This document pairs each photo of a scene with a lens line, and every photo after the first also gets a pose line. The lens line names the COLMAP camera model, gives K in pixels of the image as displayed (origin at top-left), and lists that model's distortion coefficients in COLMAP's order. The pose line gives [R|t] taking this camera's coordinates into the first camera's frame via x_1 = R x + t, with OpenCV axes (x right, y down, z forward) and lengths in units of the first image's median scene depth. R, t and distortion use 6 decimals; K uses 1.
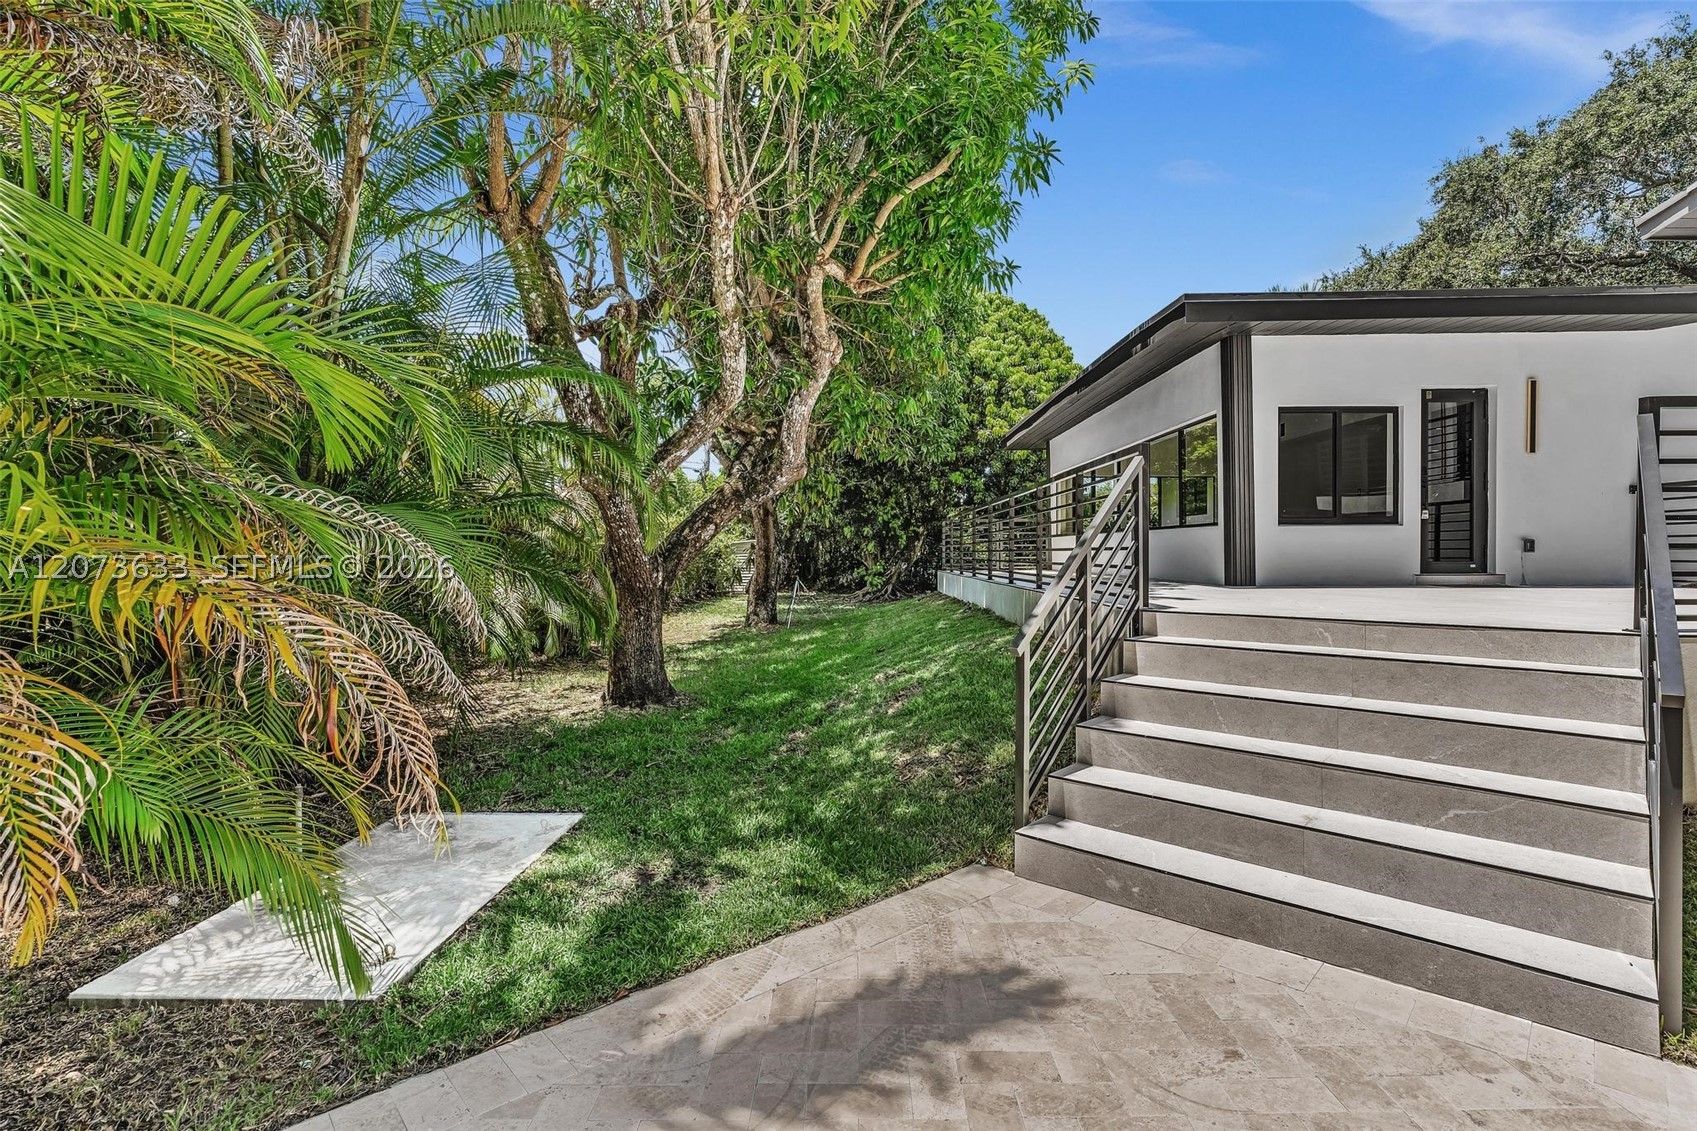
lens RADIAL K [[821.2, 0, 849.3], [0, 821.2, 557.1], [0, 0, 1]] dist [0.000001, -0.000249]
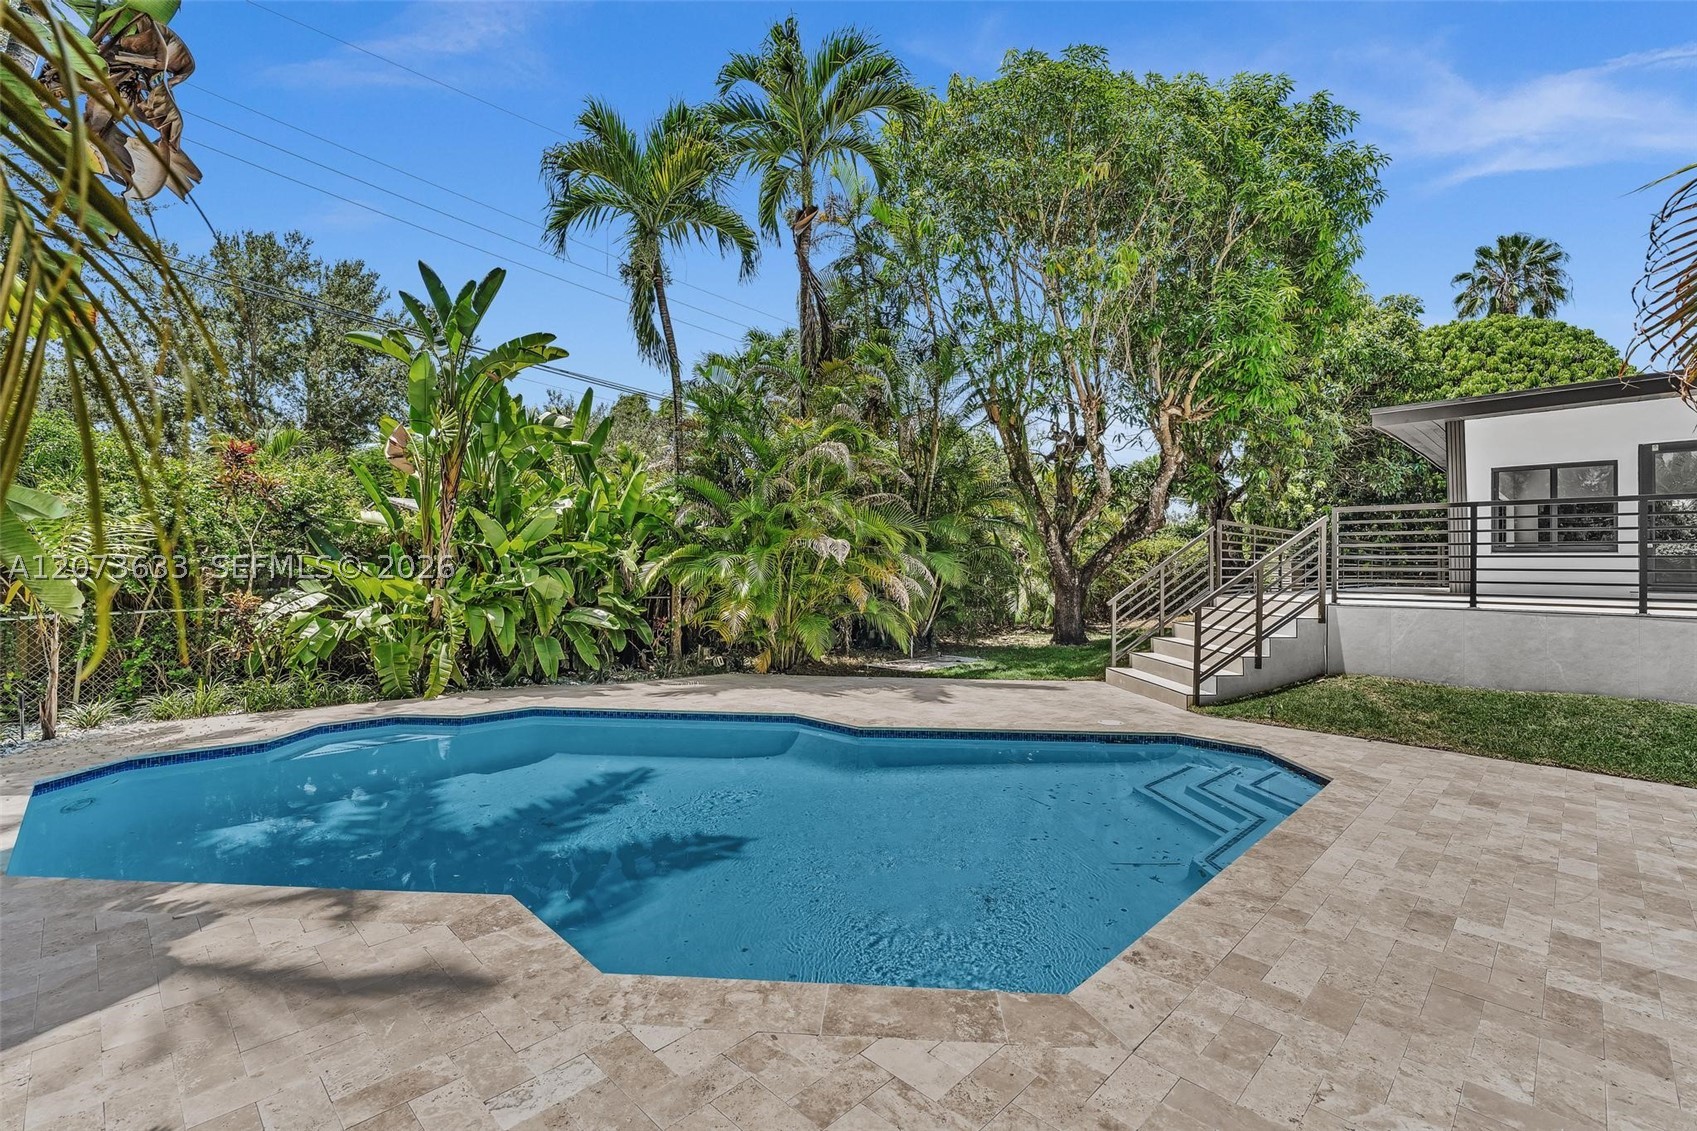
lens RADIAL K [[765.8, 0, 824.7], [0, 765.8, 564.9], [0, 0, 1]] dist [-0.017649, 0.000056]
pose [[0.699044, 0.005934, -0.715054, 0.632920], [-0.012691, 0.999911, -0.004110, 0.001516], [0.714966, 0.011947, 0.699057, -0.696431]]
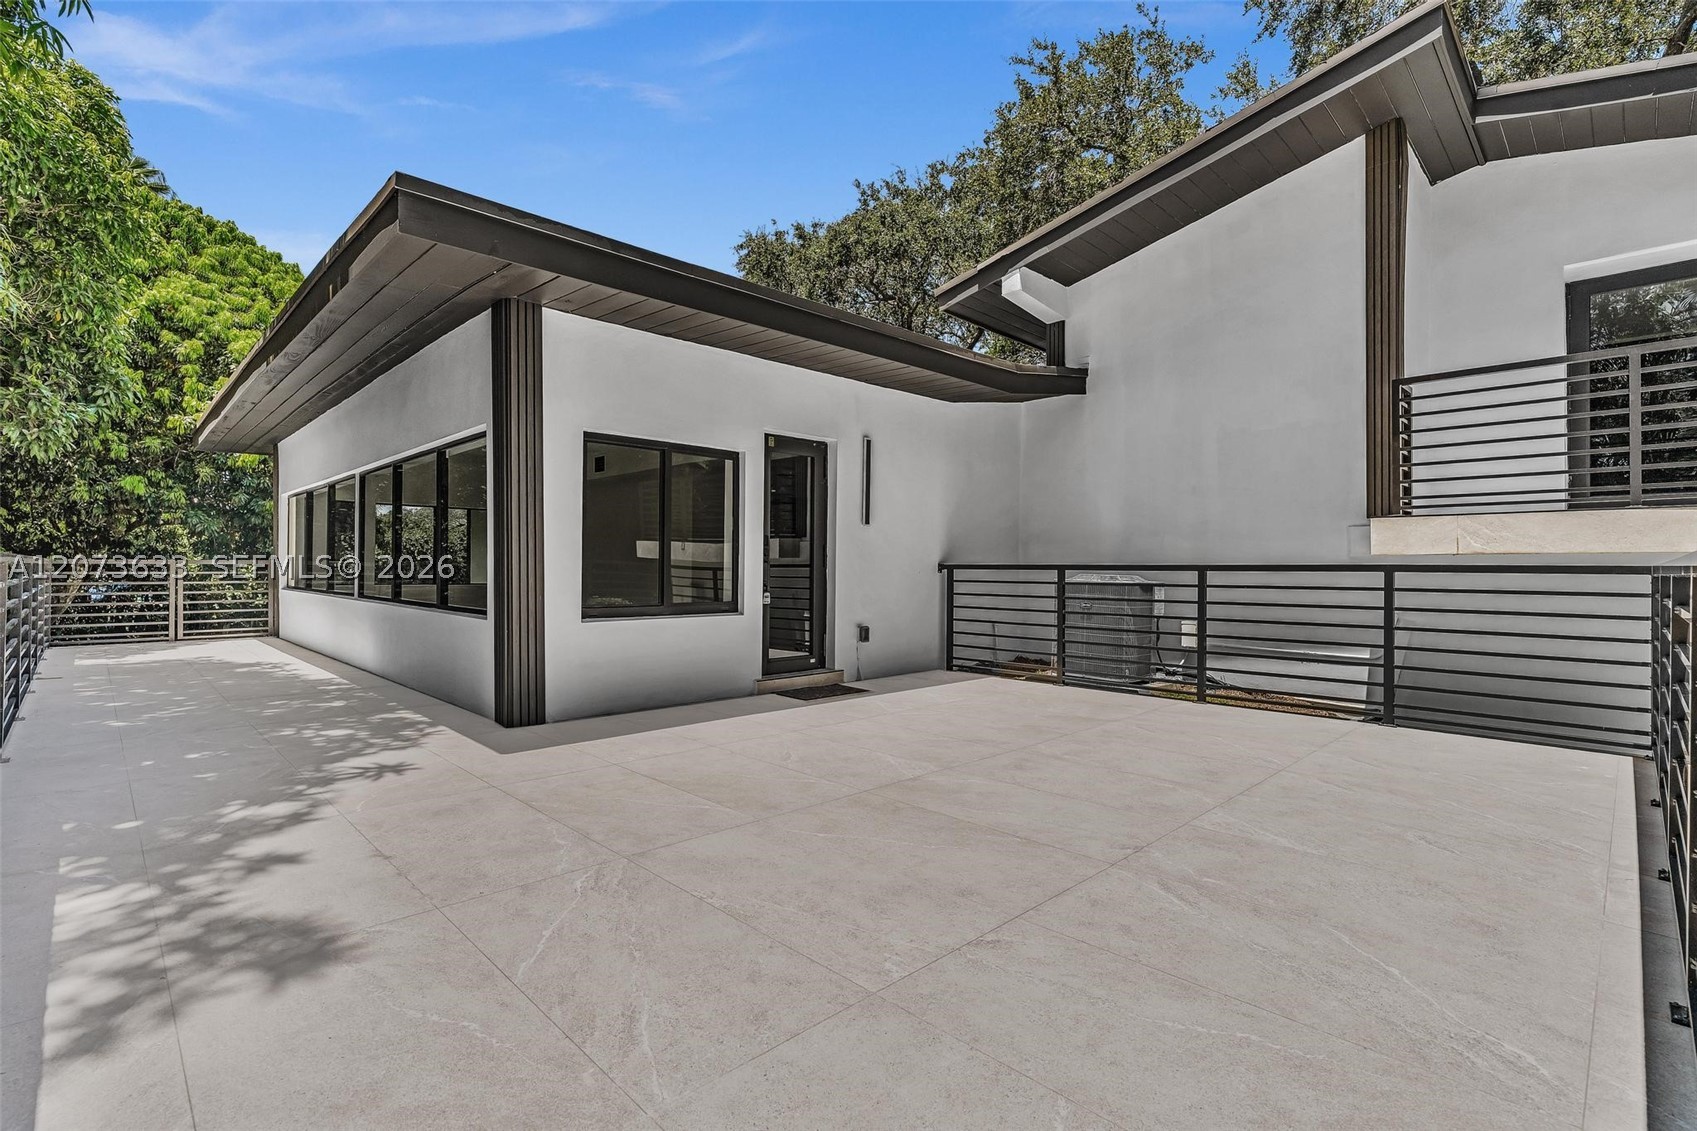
lens RADIAL K [[778.9, 0, 852.1], [0, 778.9, 554.5], [0, 0, 1]] dist [-0.000620, -0.000481]
pose [[0.707291, 0.019051, 0.706666, 0.244046], [-0.004454, 0.999737, -0.022494, -0.074969], [-0.706909, 0.012762, 0.707190, 0.427734]]
